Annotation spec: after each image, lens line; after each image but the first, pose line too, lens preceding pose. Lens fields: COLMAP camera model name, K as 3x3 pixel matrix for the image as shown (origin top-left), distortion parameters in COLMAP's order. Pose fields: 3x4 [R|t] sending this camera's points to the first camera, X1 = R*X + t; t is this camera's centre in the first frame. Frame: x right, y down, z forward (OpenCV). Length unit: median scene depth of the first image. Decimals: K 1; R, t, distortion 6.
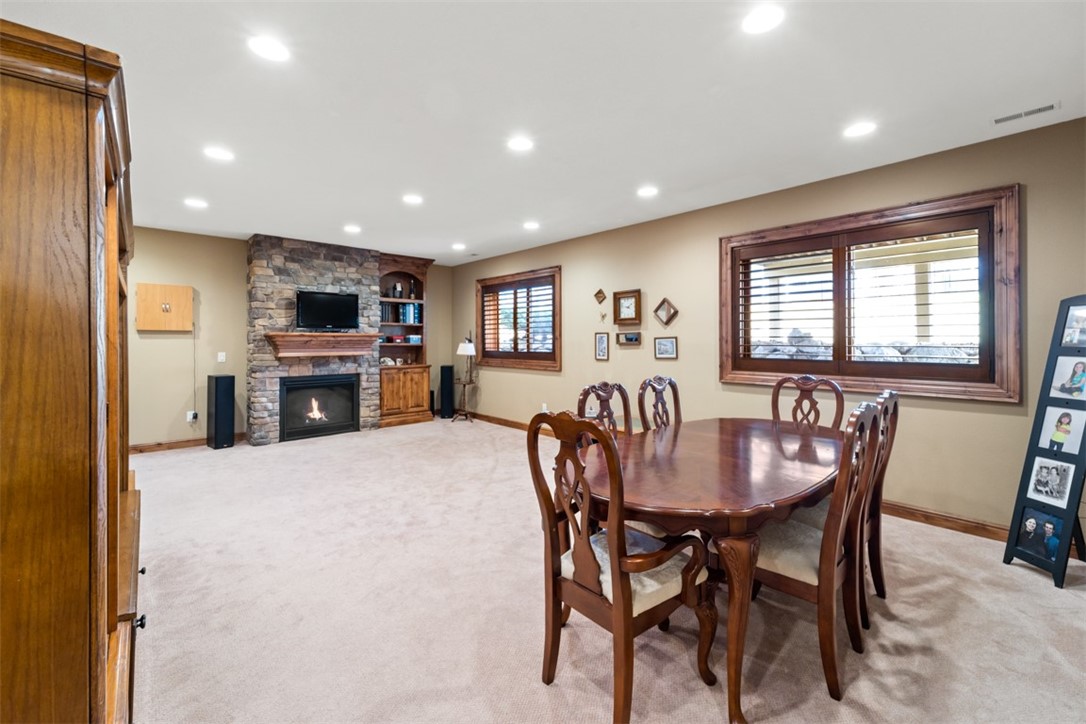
lens RADIAL K [[443.5, 0, 538.8], [0, 443.5, 347.1], [0, 0, 1]] dist [0.018118, -0.000041]
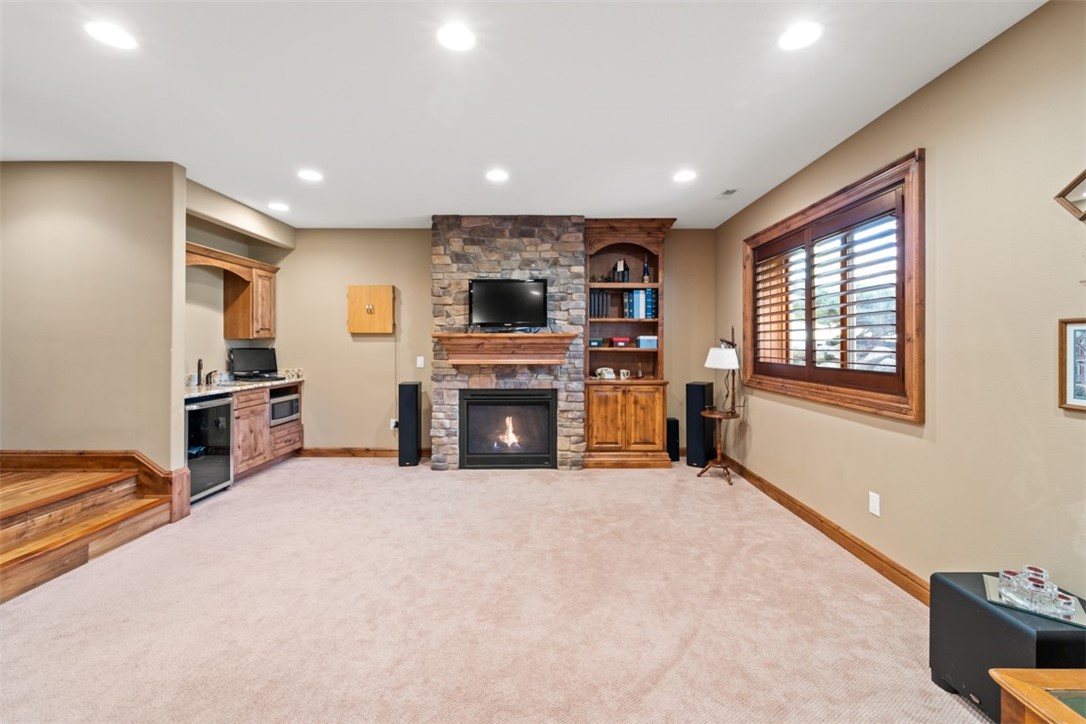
lens RADIAL K [[443.5, 0, 538.8], [0, 443.5, 347.1], [0, 0, 1]] dist [0.018118, -0.000041]
pose [[0.740297, 0.007673, -0.672236, 0.060088], [-0.010704, 0.999943, -0.000374, -0.008624], [0.672195, 0.007472, 0.740337, 0.443306]]
